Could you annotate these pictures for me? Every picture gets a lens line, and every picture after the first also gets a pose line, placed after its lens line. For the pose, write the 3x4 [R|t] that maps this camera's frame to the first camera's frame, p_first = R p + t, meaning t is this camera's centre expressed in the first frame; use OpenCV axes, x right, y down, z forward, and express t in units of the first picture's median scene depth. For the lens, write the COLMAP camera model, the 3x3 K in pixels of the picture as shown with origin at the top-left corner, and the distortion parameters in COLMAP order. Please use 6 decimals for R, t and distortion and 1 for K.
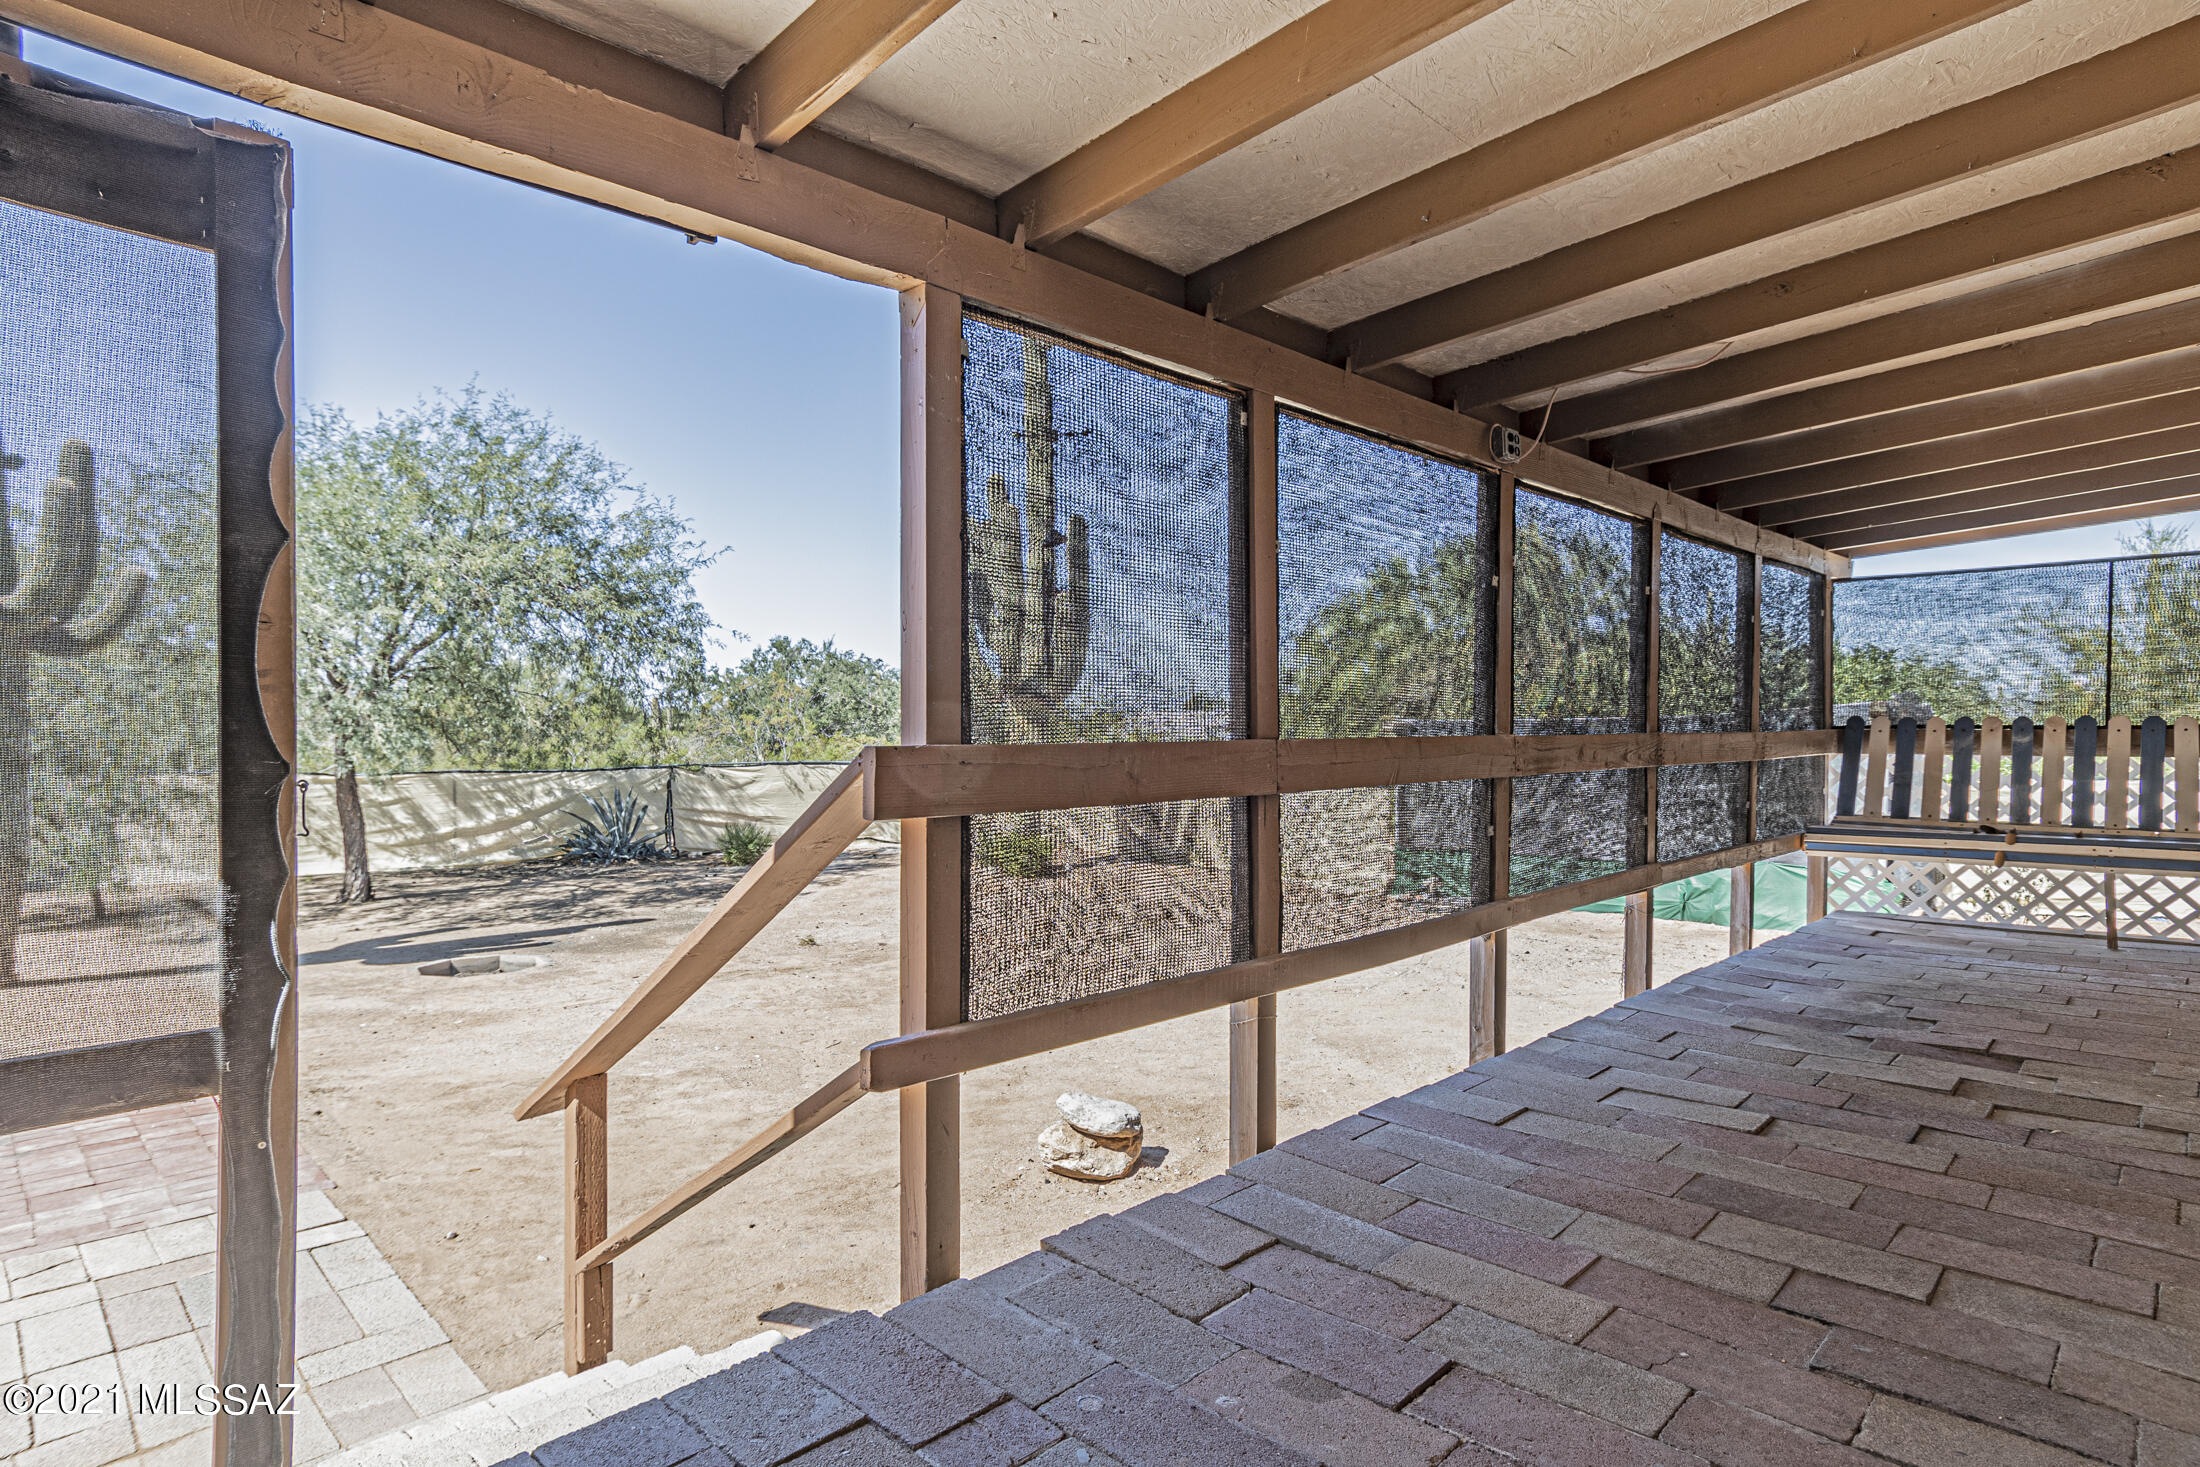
lens RADIAL K [[1162.3, 0, 1088.4], [0, 1162.3, 732.0], [0, 0, 1]] dist [0.014241, -0.001735]
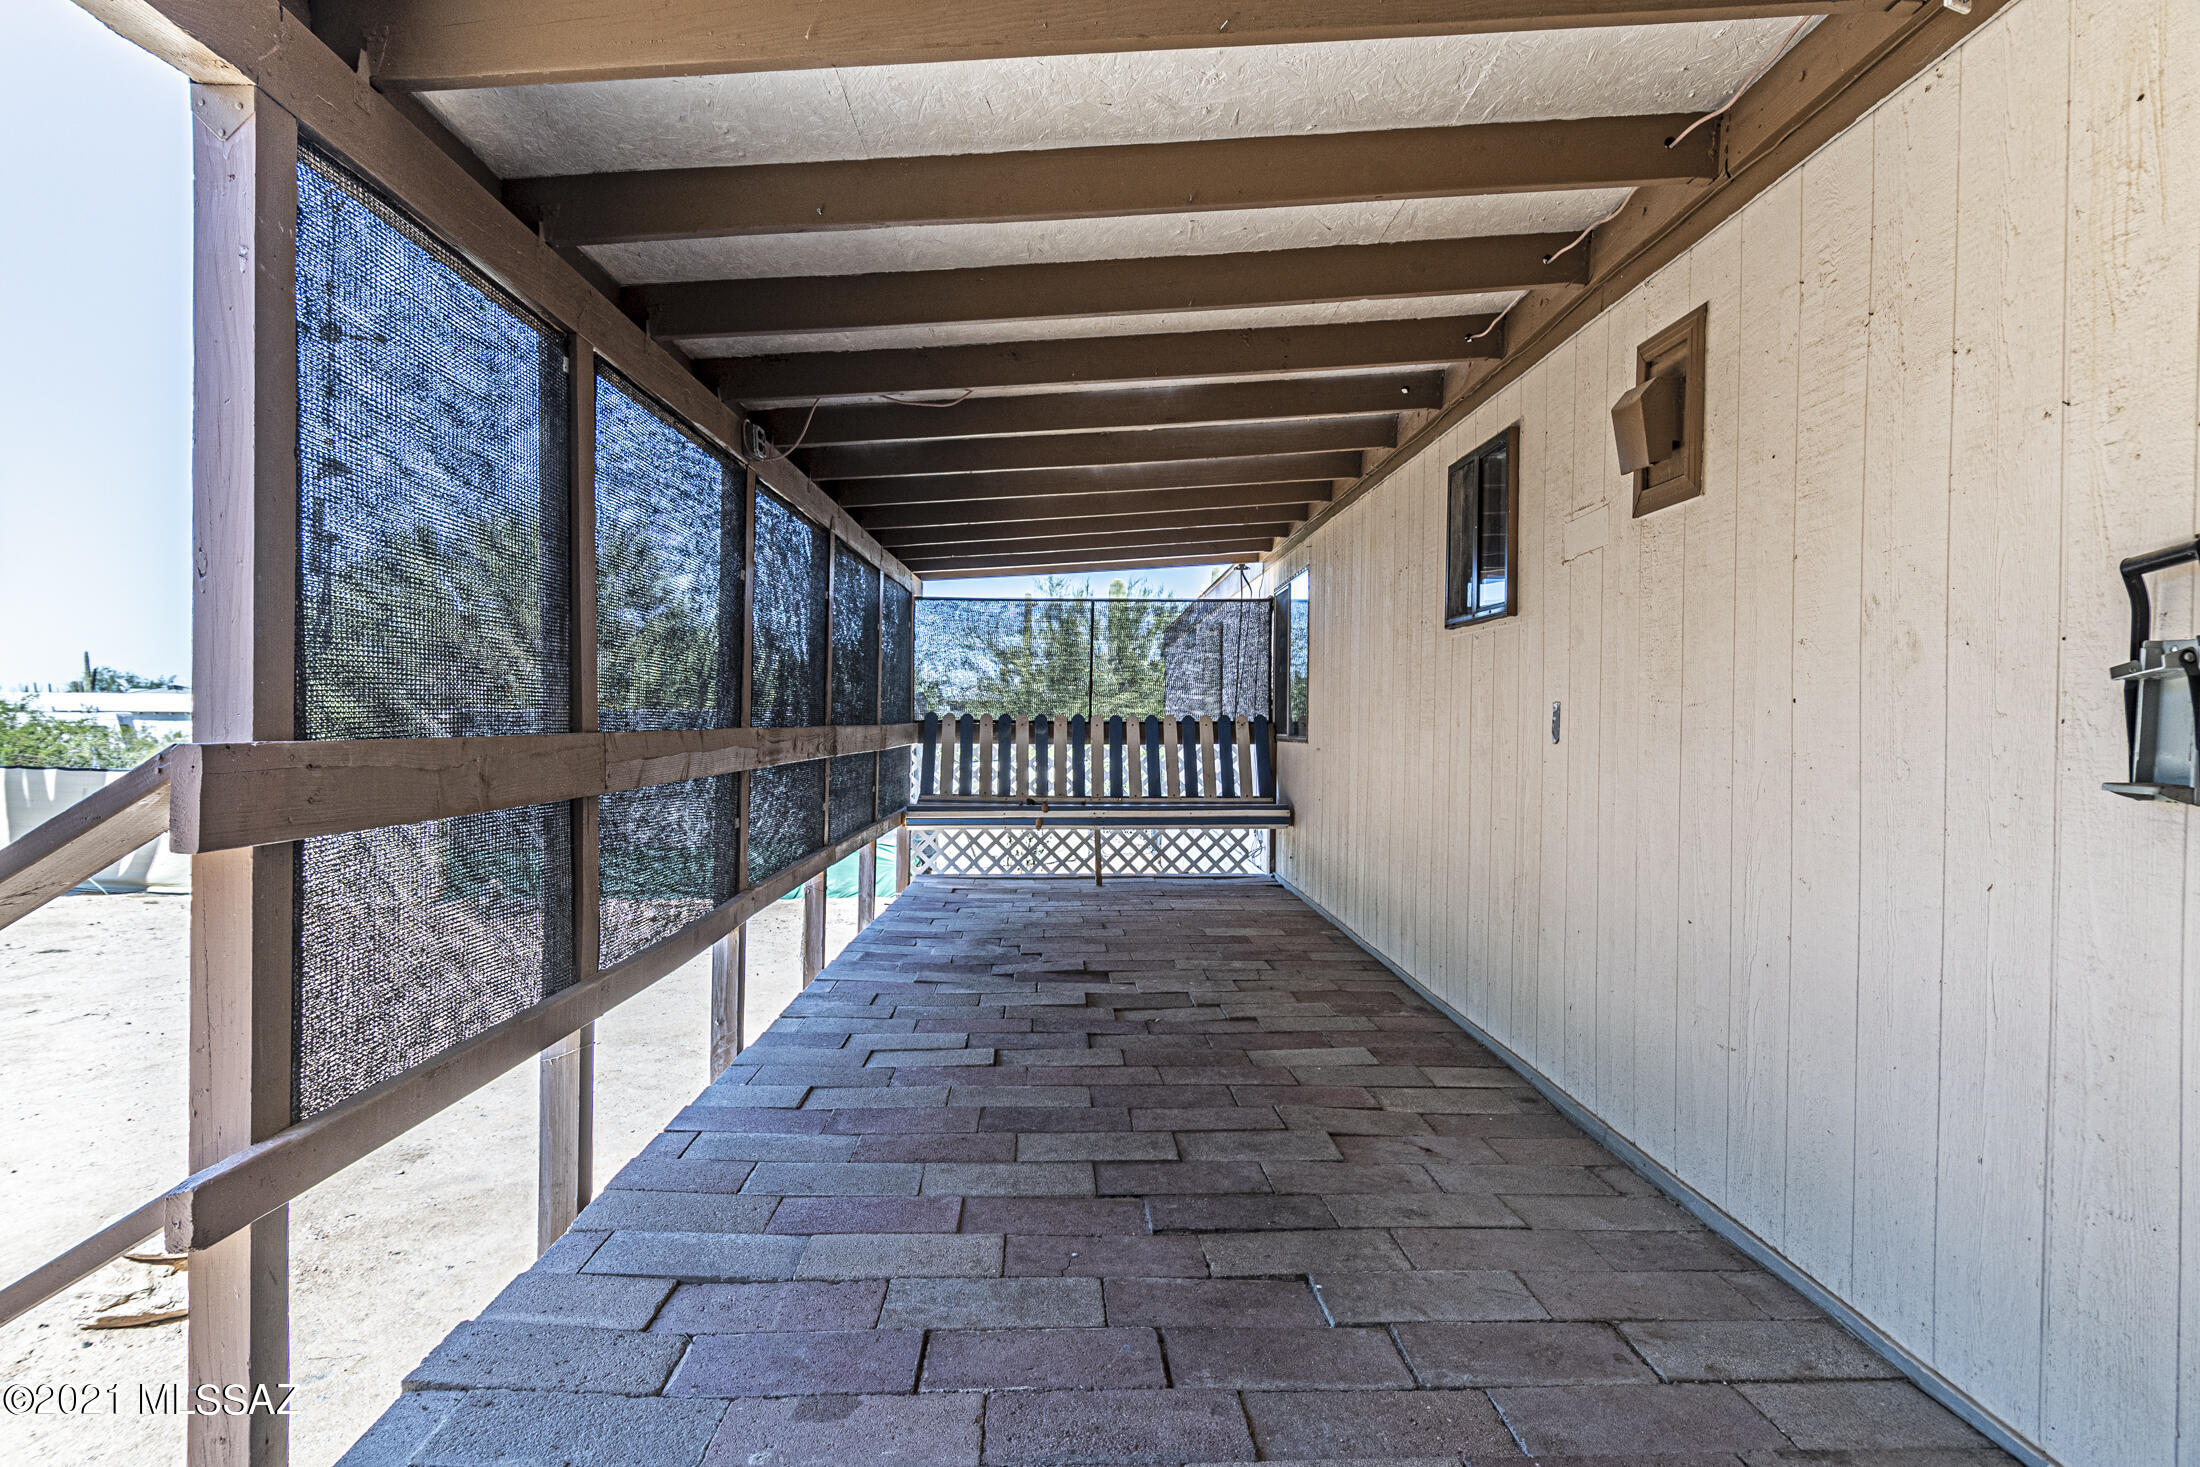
lens RADIAL K [[1162.3, 0, 1082.3], [0, 1162.3, 732.9], [0, 0, 1]] dist [0.014241, -0.001735]
pose [[0.716835, 0.000495, 0.697242, -0.186853], [-0.006495, 0.999961, 0.005967, -0.001130], [-0.697212, -0.008806, 0.716811, 0.095029]]
